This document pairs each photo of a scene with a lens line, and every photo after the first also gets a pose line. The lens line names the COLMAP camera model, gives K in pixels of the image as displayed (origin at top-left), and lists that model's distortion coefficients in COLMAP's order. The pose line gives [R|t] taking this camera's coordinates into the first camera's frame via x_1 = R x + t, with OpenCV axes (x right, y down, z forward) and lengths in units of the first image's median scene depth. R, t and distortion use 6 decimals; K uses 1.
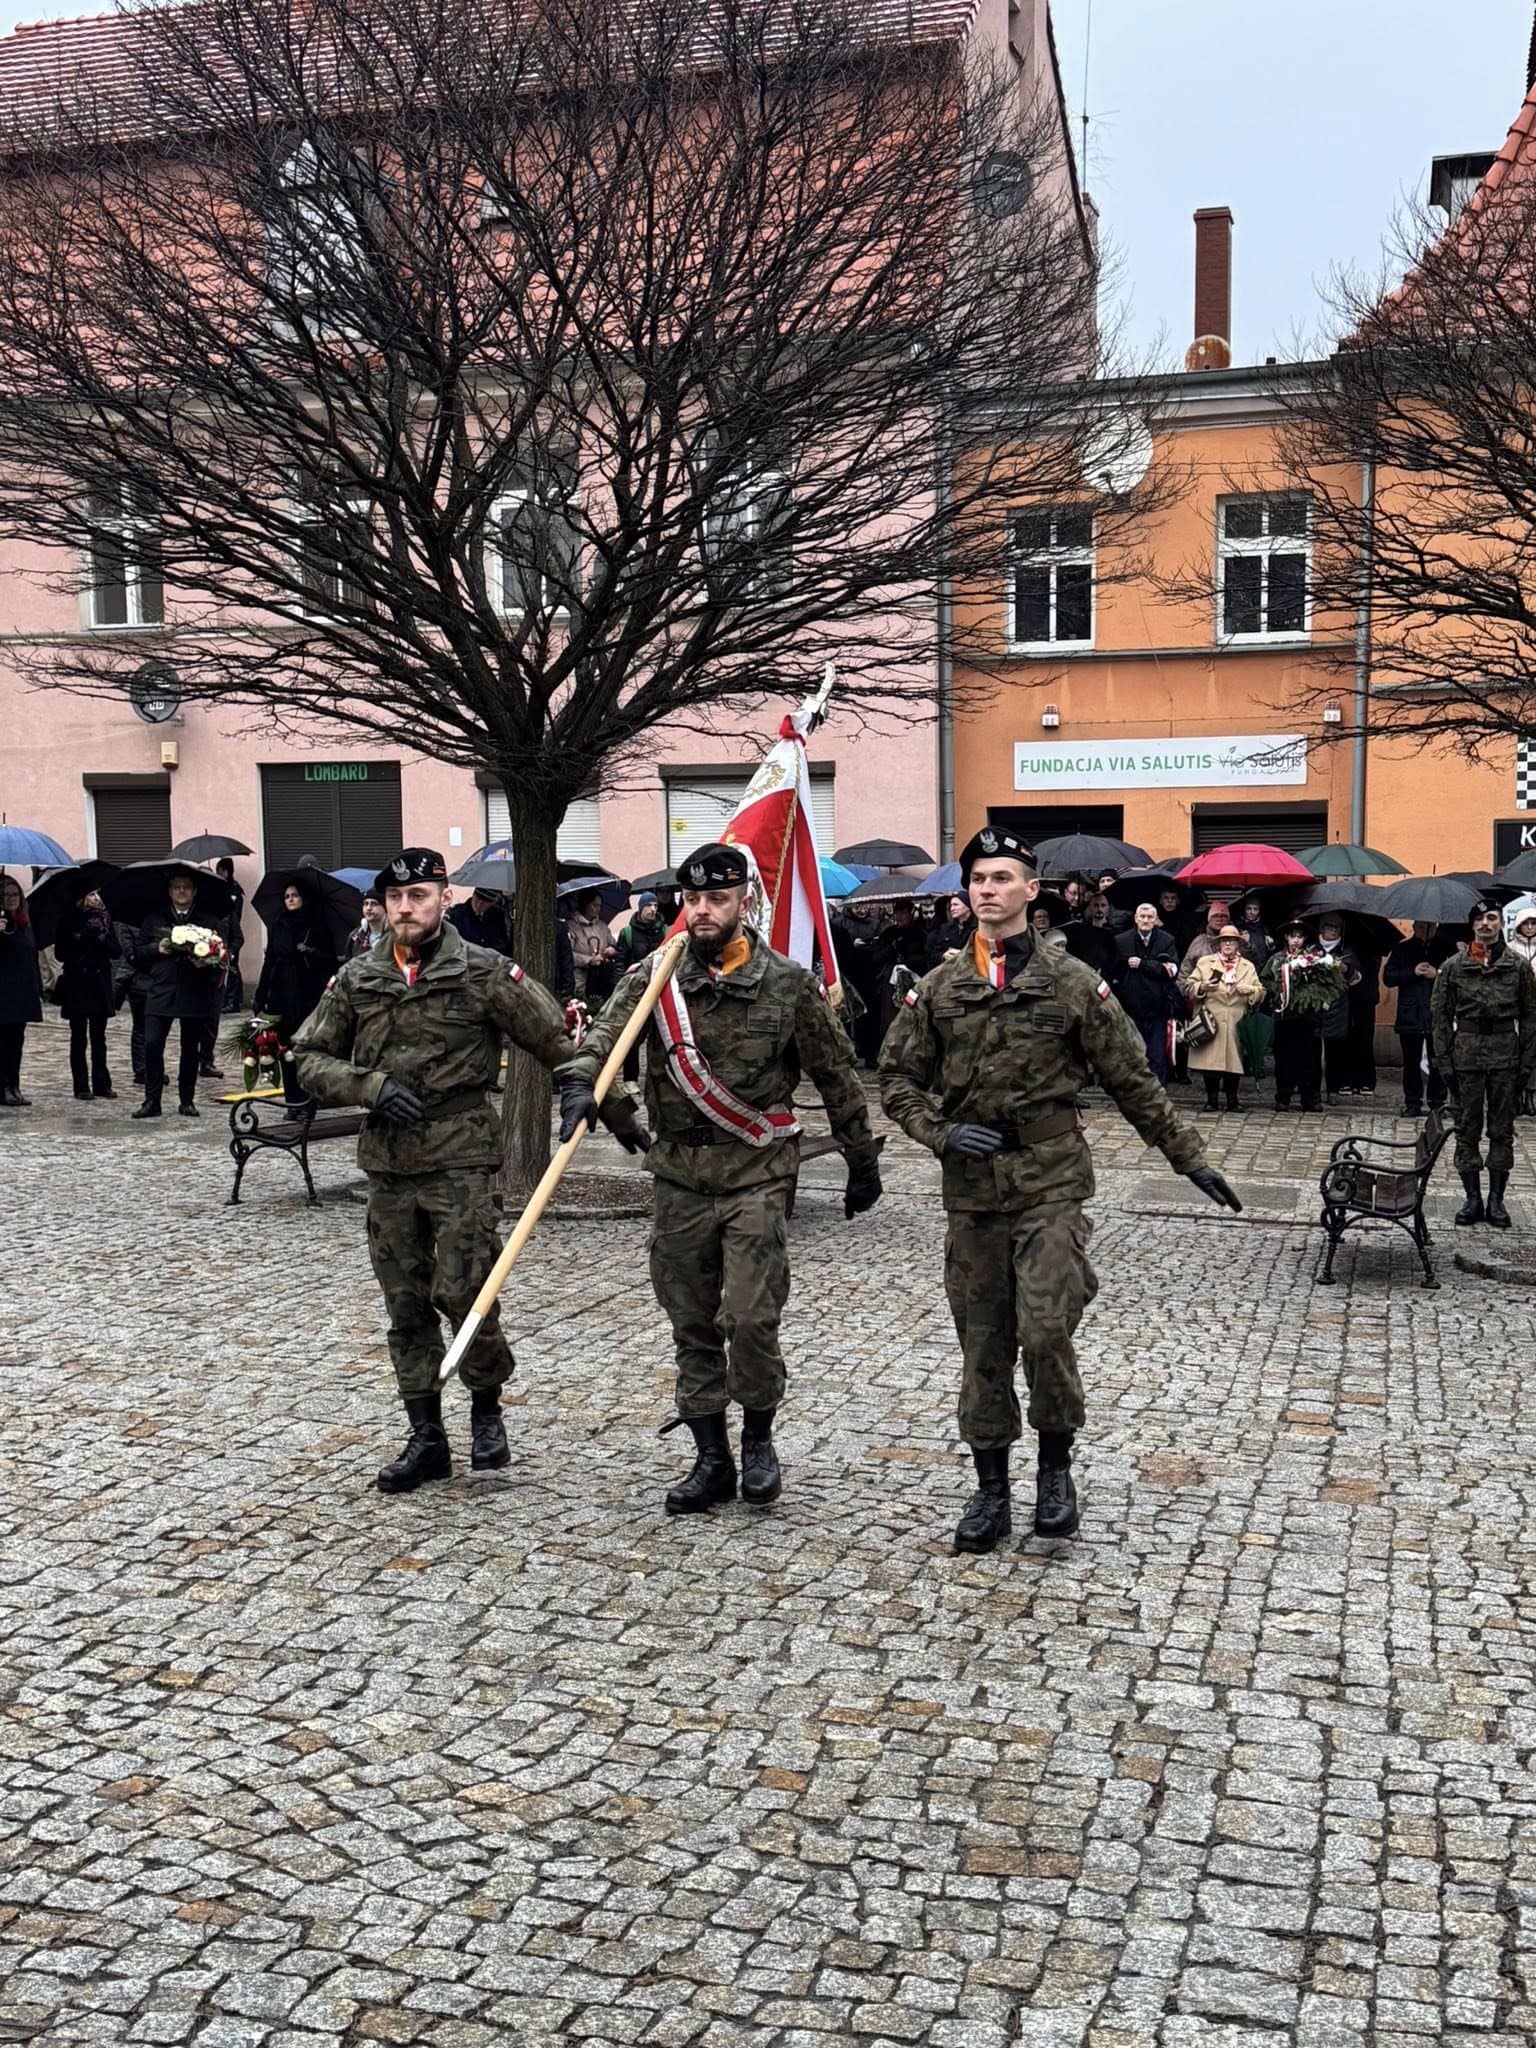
lens RADIAL K [[2377.8, 0, 764.4], [0, 2377.8, 1040.2], [0, 0, 1]] dist [0.215589, -0.517463]
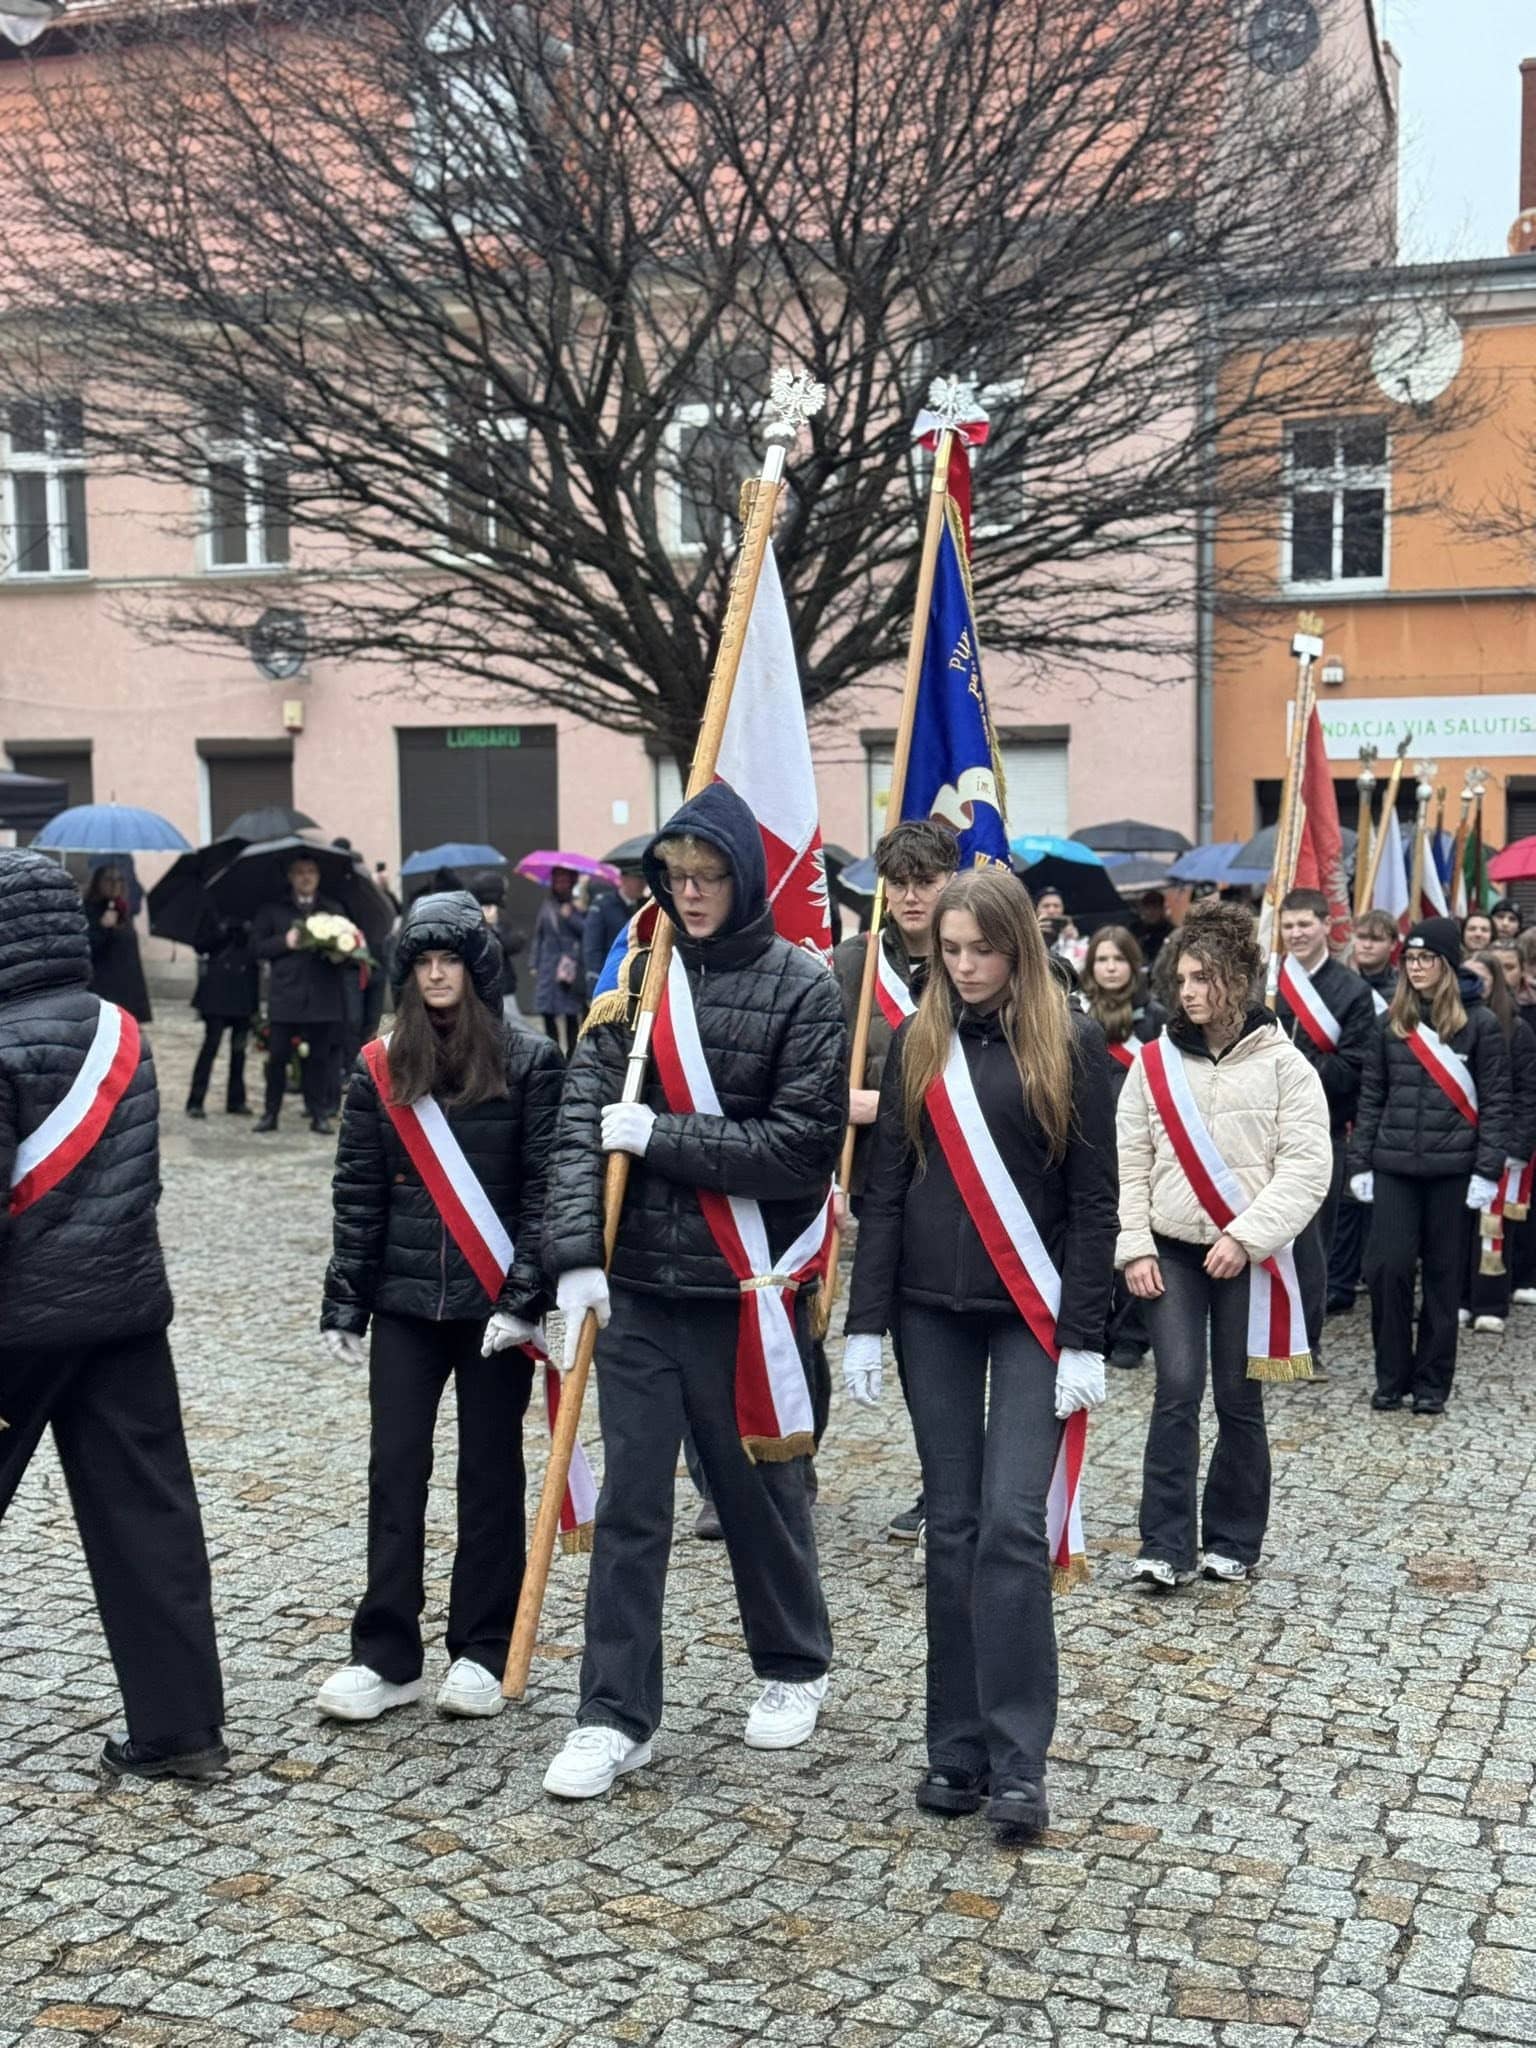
lens RADIAL K [[2847.4, 0, 765.0], [0, 2847.4, 1037.0], [0, 0, 1]] dist [0.208100, -0.495203]
pose [[0.996927, 0.011054, -0.077550, 0.009809], [-0.011497, 0.999920, -0.005275, -0.002638], [0.077485, 0.006150, 0.996975, -0.048910]]
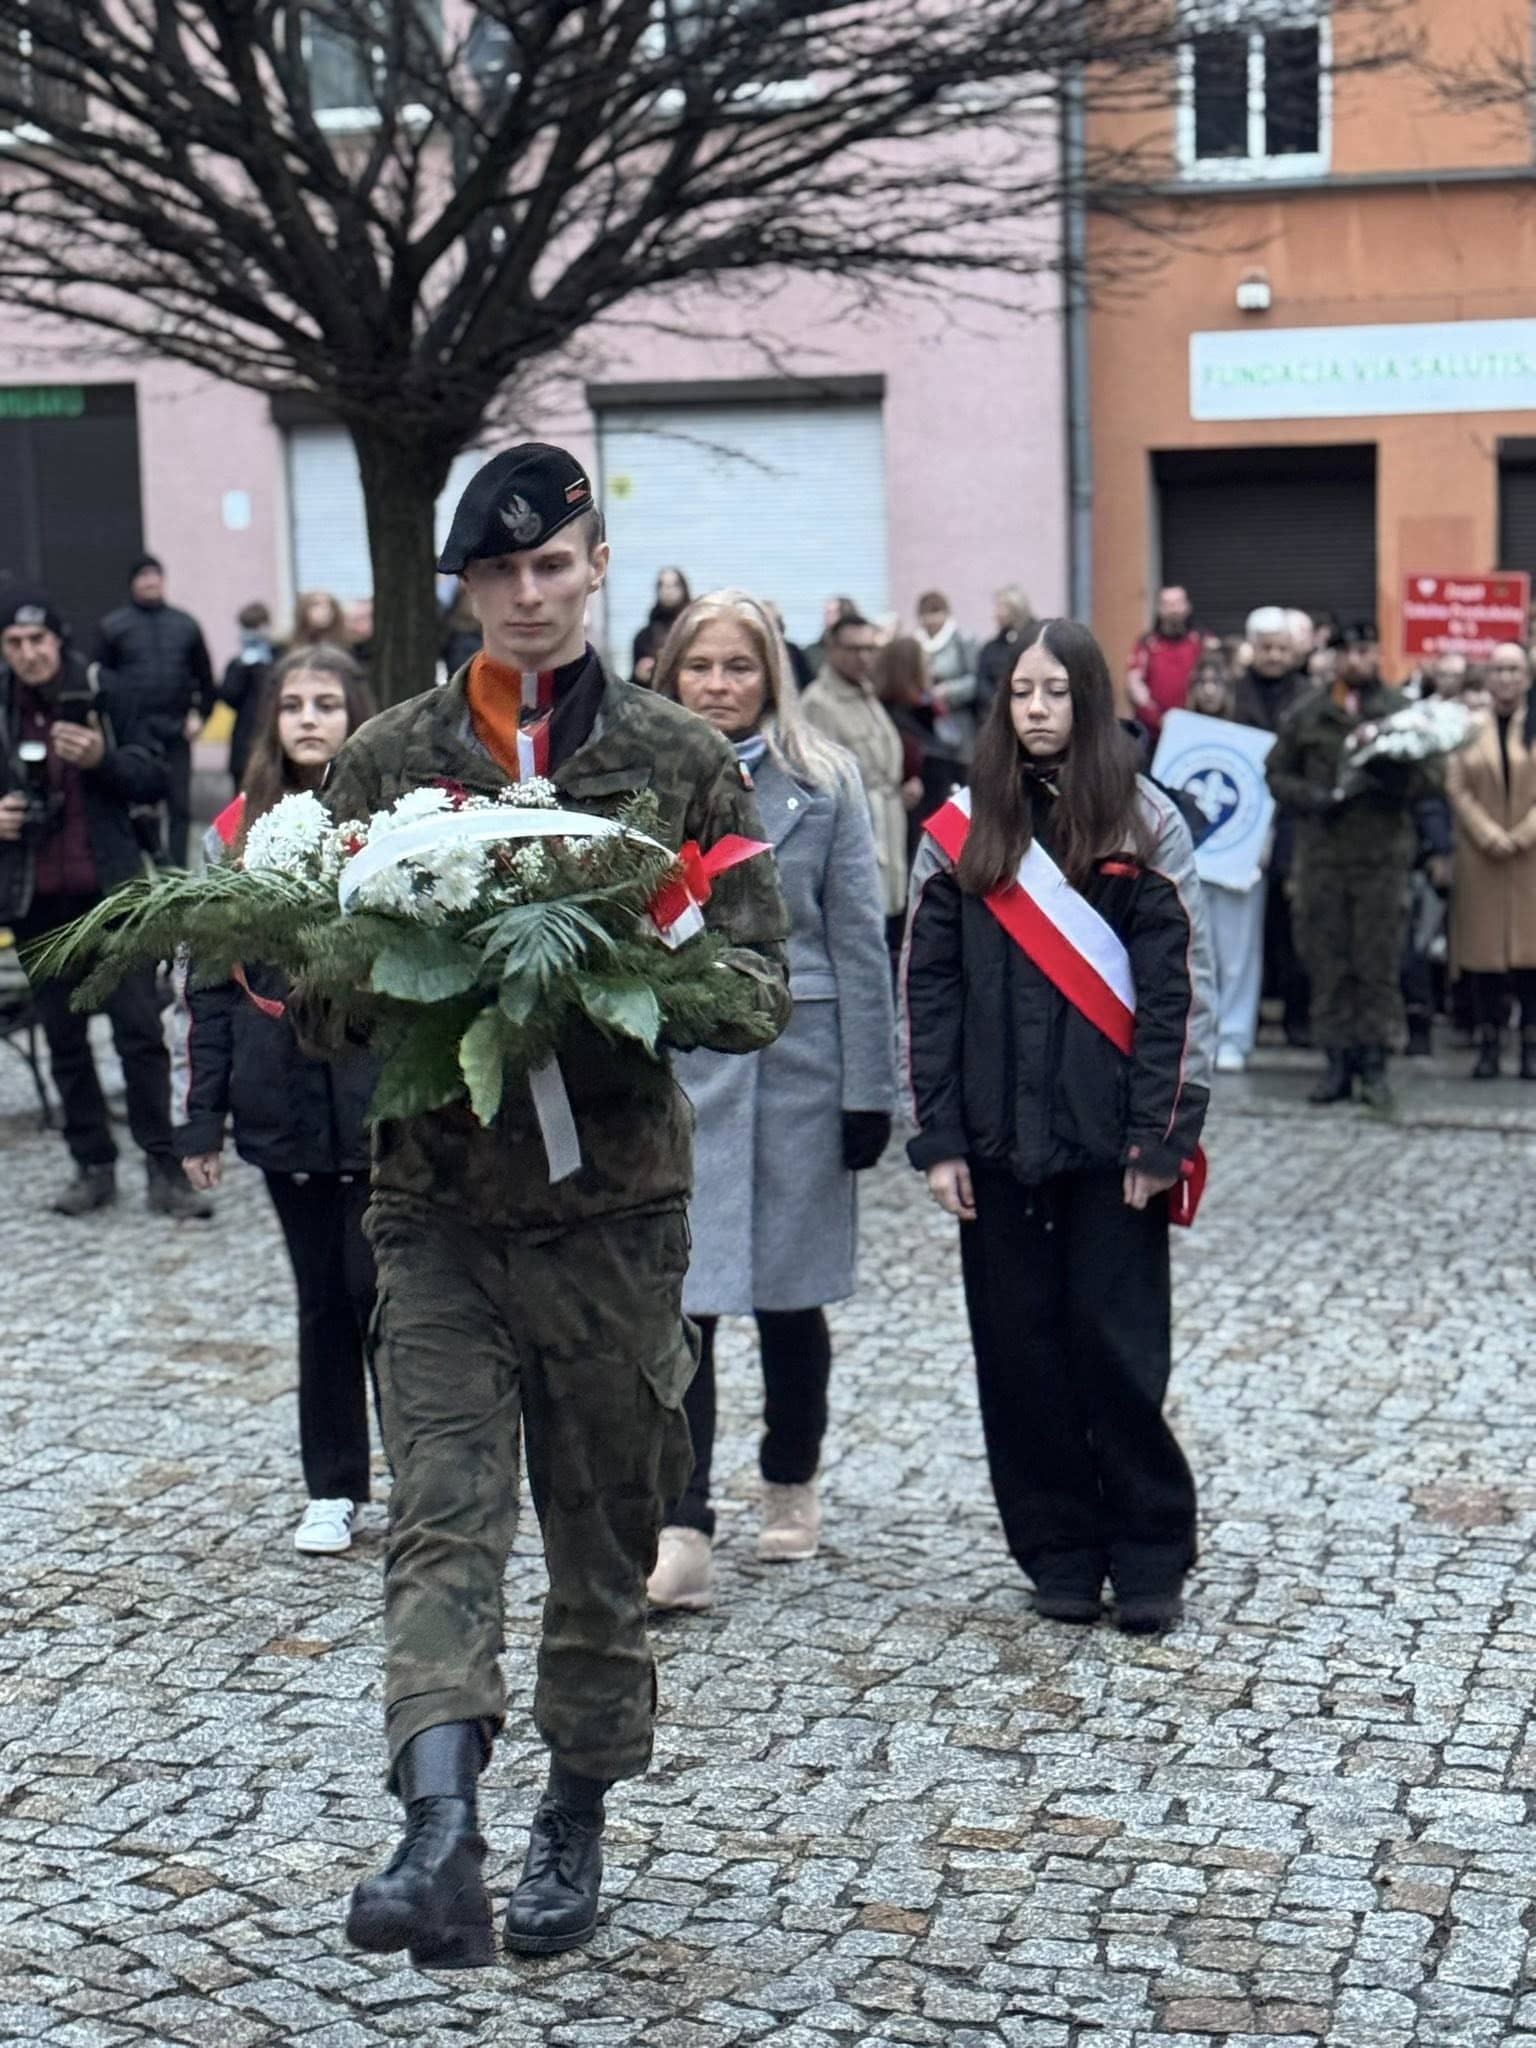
lens RADIAL K [[4158.8, 0, 793.5], [0, 4158.8, 1054.9], [0, 0, 1]] dist [0.141711, -0.027196]
pose [[0.999854, -0.014577, 0.008875, -0.023759], [0.014140, 0.998772, 0.047490, 0.005669], [-0.009556, -0.047357, 0.998832, -0.147228]]
